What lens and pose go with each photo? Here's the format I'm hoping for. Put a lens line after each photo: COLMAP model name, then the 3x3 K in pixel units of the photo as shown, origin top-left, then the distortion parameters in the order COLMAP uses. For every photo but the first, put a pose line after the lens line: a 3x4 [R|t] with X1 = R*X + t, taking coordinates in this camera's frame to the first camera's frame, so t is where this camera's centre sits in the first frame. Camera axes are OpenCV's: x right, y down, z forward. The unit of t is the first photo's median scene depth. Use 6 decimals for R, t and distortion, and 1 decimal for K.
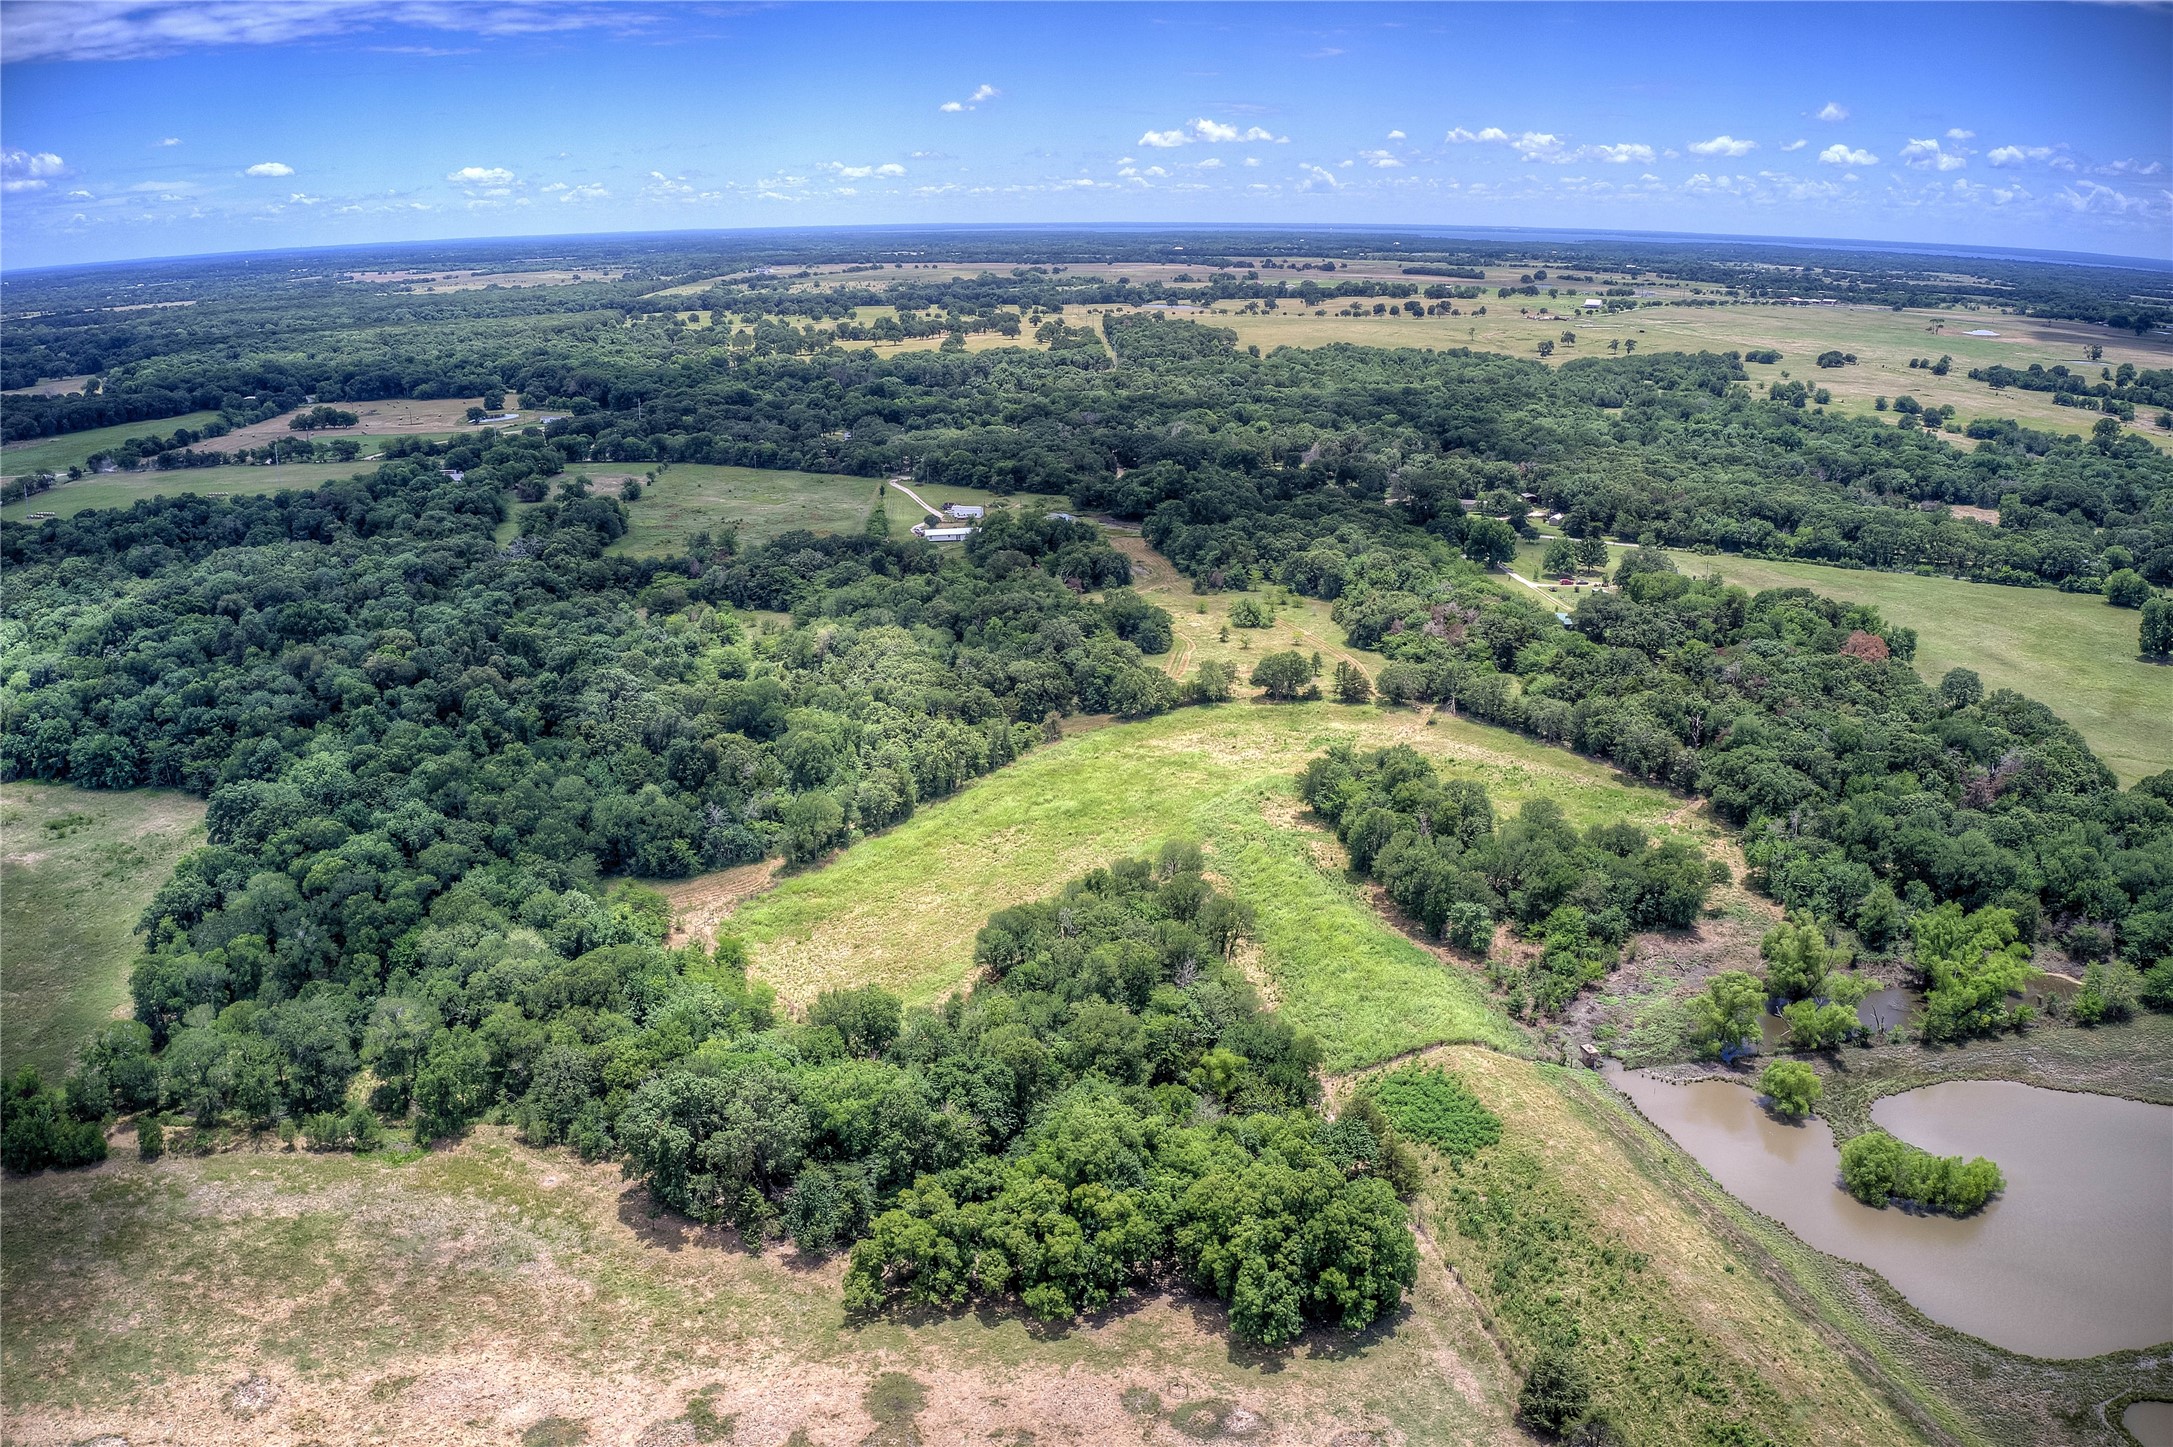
lens RADIAL K [[1717.0, 0, 1092.8], [0, 1717.0, 722.1], [0, 0, 1]] dist [-0.179509, 0.016516]
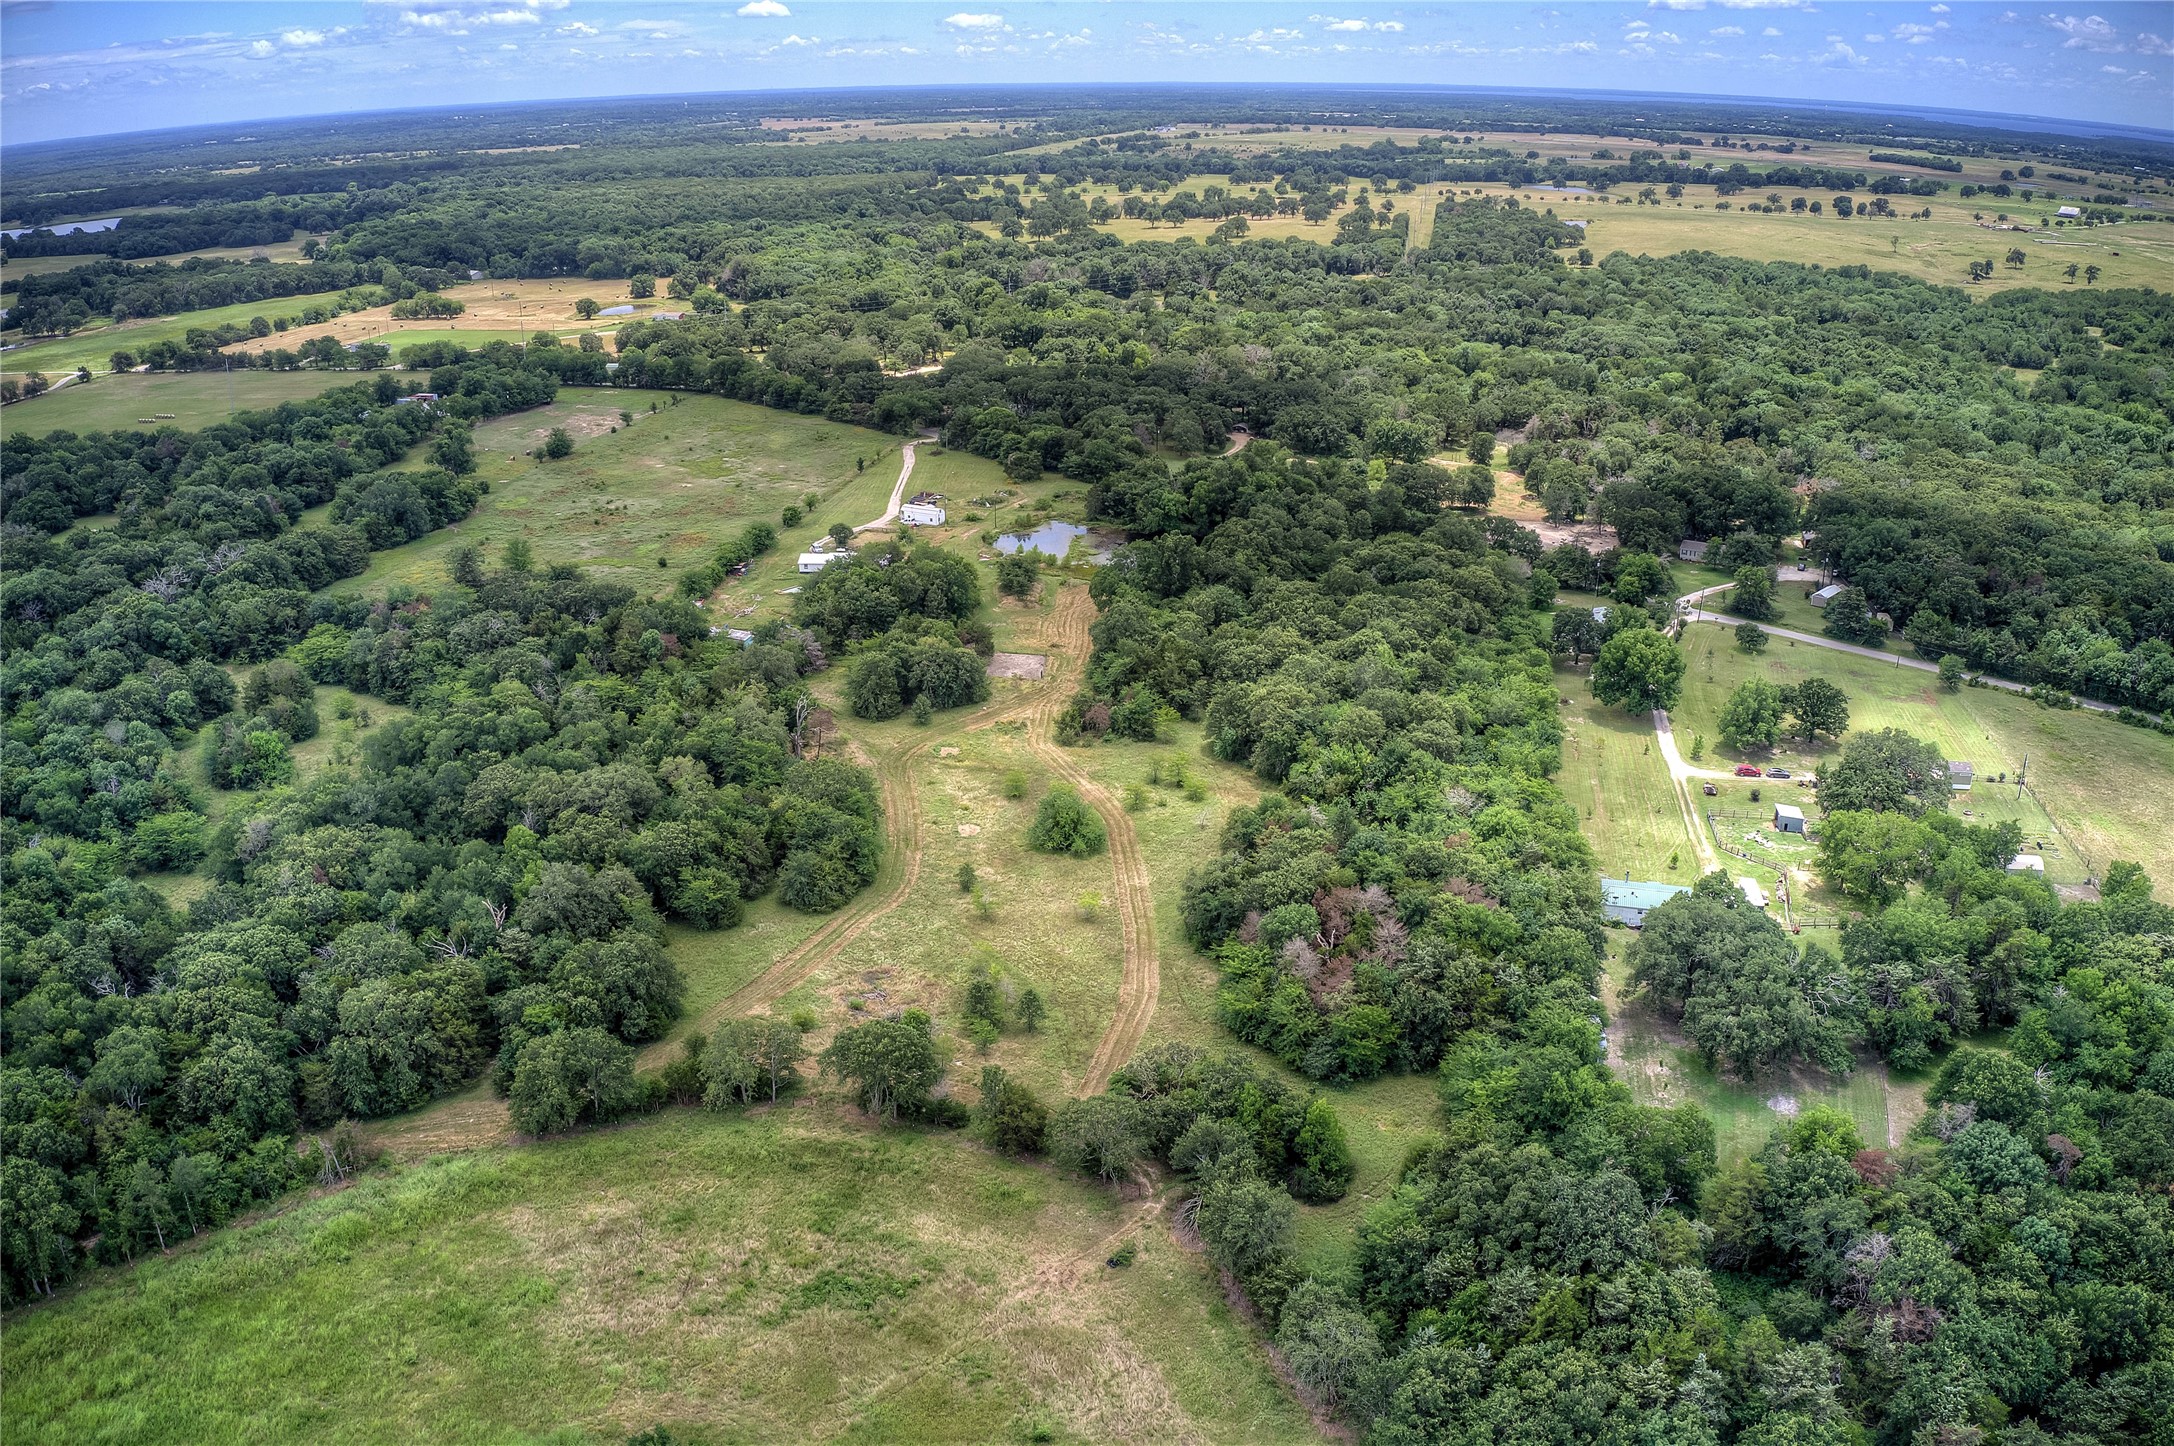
lens RADIAL K [[1717.8, 0, 1085.4], [0, 1717.8, 700.9], [0, 0, 1]] dist [-0.179509, 0.016516]
pose [[0.960568, 0.093884, -0.261714, 0.074537], [-0.075933, 0.994065, 0.077902, -0.045343], [0.267474, -0.054957, 0.961996, 0.149780]]
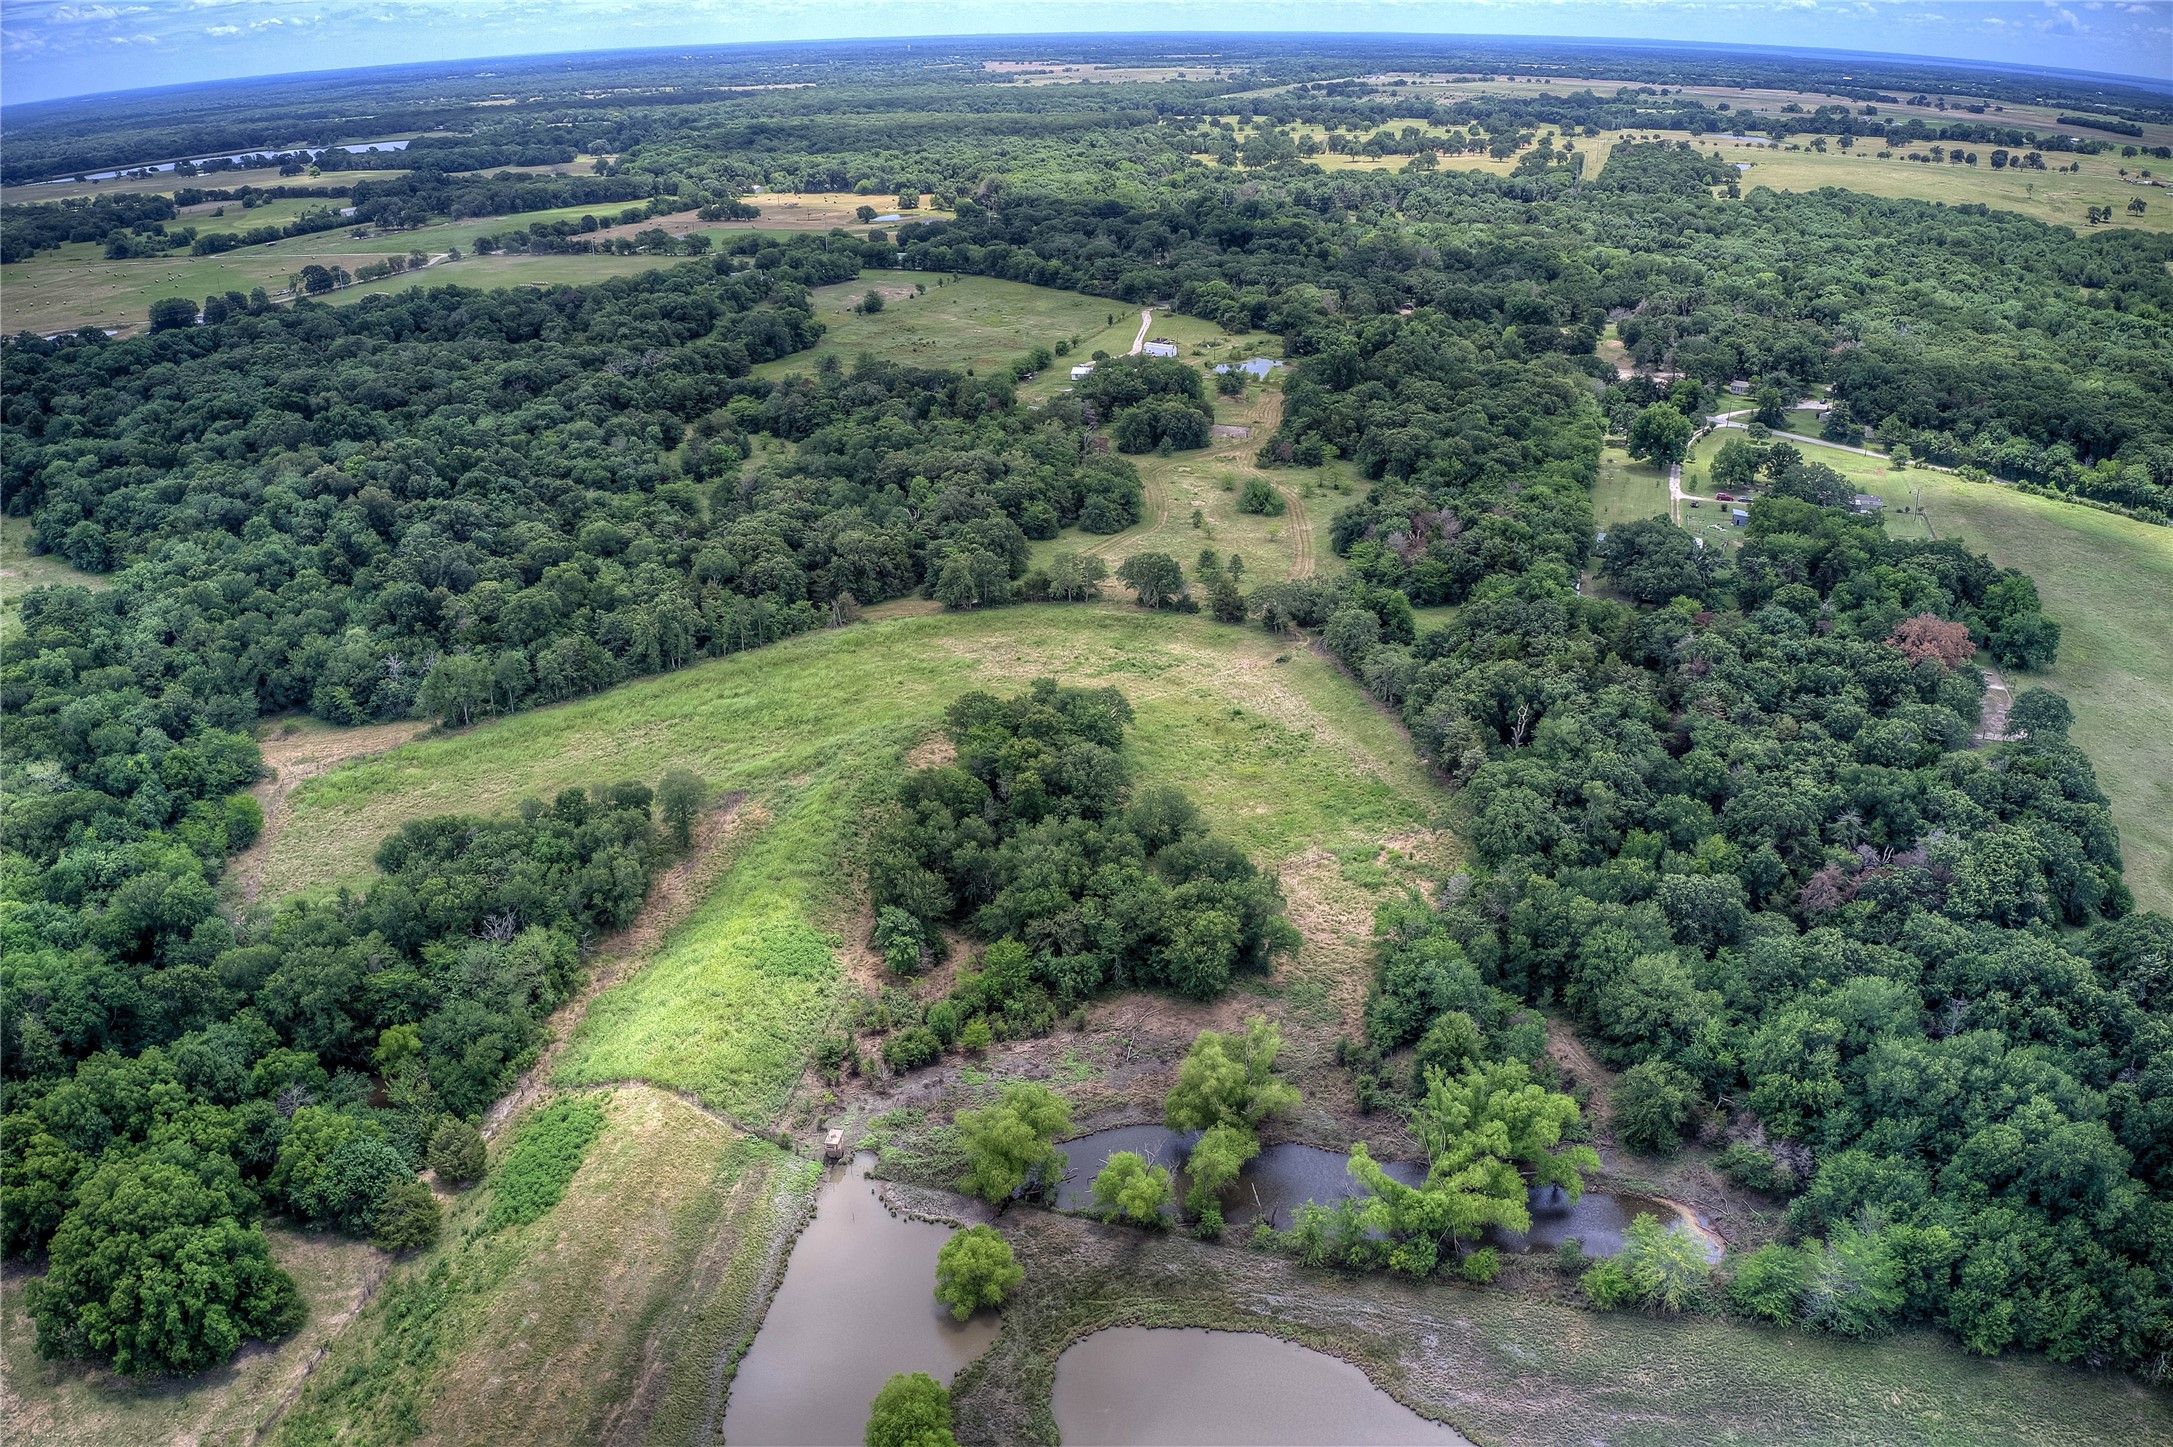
lens RADIAL K [[1717.0, 0, 1077.1], [0, 1717.0, 715.6], [0, 0, 1]] dist [-0.179509, 0.016516]
pose [[0.918982, 0.143159, -0.367392, 0.105215], [-0.103655, 0.986702, 0.125202, -0.016707], [0.380431, -0.076976, 0.921600, 0.054996]]
